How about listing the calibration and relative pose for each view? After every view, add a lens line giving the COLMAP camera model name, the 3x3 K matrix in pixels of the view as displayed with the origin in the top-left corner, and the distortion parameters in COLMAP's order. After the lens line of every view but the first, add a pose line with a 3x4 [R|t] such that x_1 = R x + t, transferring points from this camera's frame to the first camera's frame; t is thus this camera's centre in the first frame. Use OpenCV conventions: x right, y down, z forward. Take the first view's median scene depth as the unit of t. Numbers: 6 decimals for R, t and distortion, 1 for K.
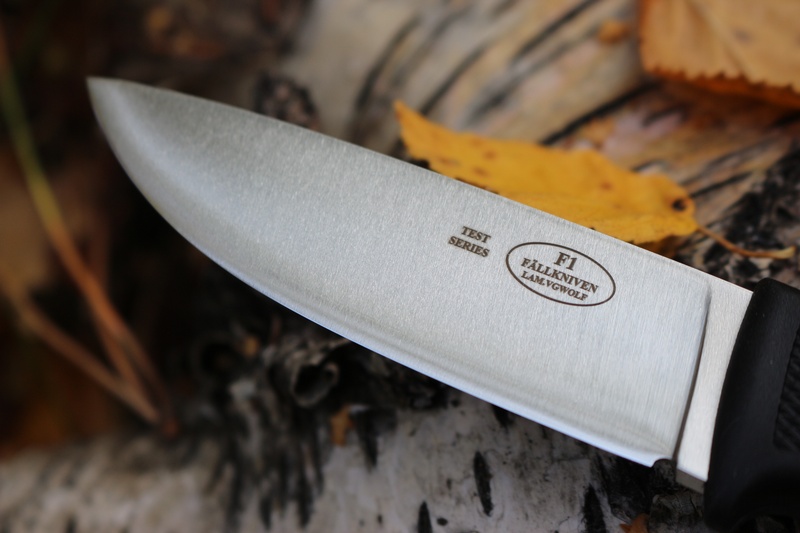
lens RADIAL K [[1962.0, 0, 402.4], [0, 1962.0, 263.4], [0, 0, 1]] dist [-0.021371, 0.000000]
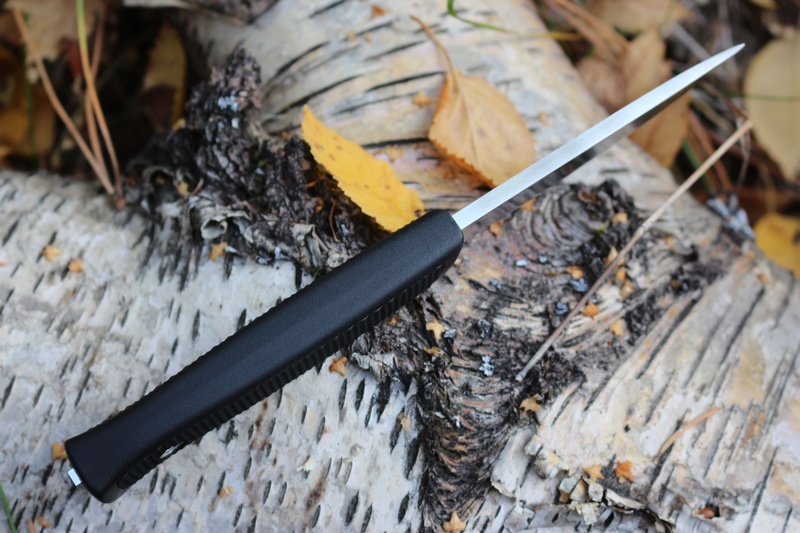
lens RADIAL K [[1833.7, 0, 400.1], [0, 1833.7, 264.5], [0, 0, 1]] dist [0.035322, 0.000000]
pose [[0.909239, 0.358507, 0.211558, -0.239997], [-0.394529, 0.904267, 0.163244, -0.268186], [-0.132781, -0.231894, 0.963636, -0.769158]]
